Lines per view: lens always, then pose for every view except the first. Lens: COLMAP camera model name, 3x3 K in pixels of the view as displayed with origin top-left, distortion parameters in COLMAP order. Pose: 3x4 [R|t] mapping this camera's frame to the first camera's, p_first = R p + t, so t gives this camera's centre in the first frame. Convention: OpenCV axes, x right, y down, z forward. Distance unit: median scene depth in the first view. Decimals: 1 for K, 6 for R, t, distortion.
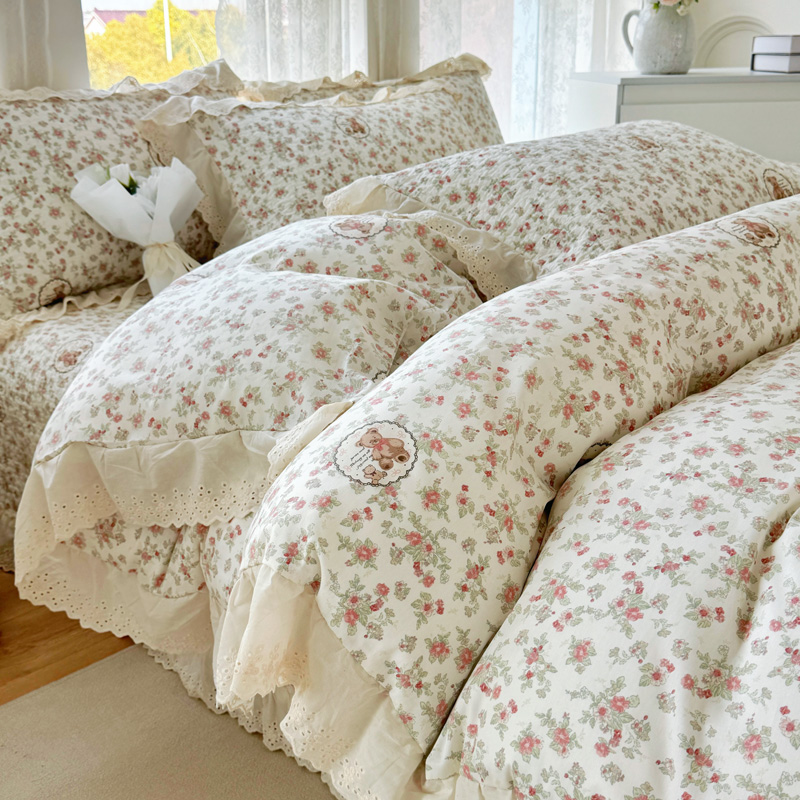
lens RADIAL K [[1058.3, 0, 400.0], [0, 1058.3, 400.0], [0, 0, 1]] dist [0.213001, -0.520029]
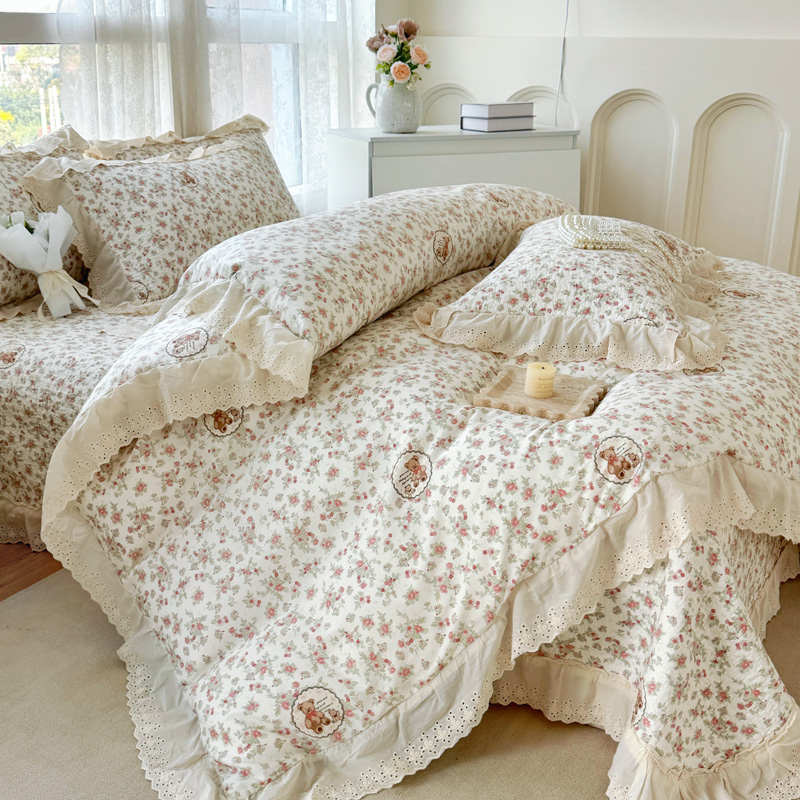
lens RADIAL K [[1050.8, 0, 398.8], [0, 1050.8, 402.5], [0, 0, 1]] dist [0.214111, -0.501782]
pose [[0.965831, -0.066652, 0.250456, -0.146316], [0.069443, 0.997583, -0.002313, 0.046201], [-0.249697, 0.019627, 0.968125, -0.362017]]
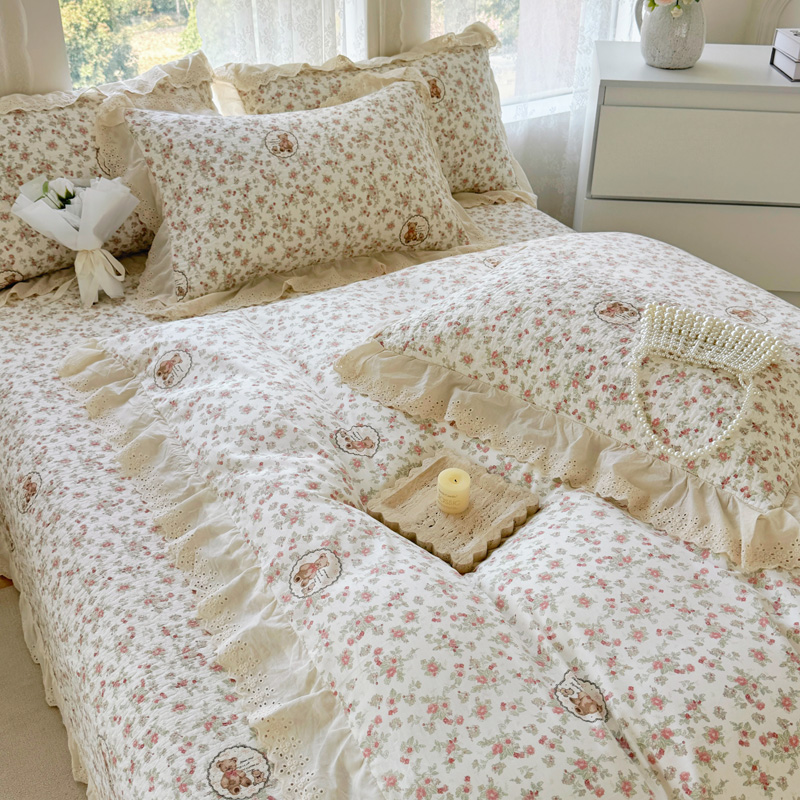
lens RADIAL K [[1058.3, 0, 400.0], [0, 1058.3, 400.0], [0, 0, 1]] dist [0.213001, -0.520029]
pose [[0.961500, 0.159110, -0.224058, 0.380297], [-0.107419, 0.968073, 0.226488, -0.278404], [0.252941, -0.193700, 0.947893, -0.063166]]
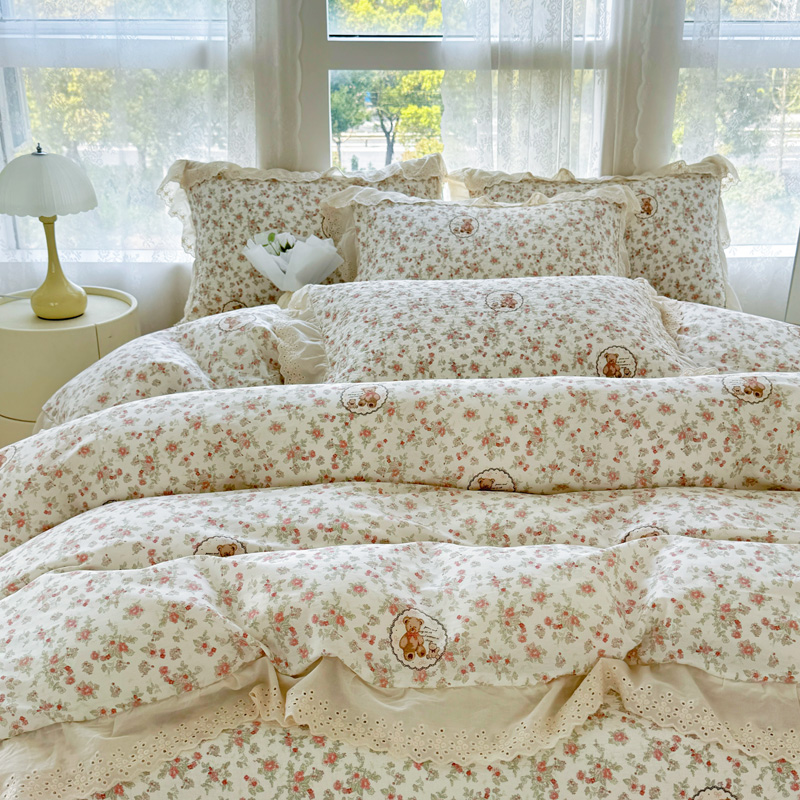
lens RADIAL K [[1058.3, 0, 400.0], [0, 1058.3, 400.0], [0, 0, 1]] dist [0.213001, -0.520029]
pose [[0.735000, 0.271548, -0.621319, 0.768312], [-0.239750, 0.961194, 0.136475, -0.224950], [0.634268, 0.048652, 0.771581, 0.005497]]
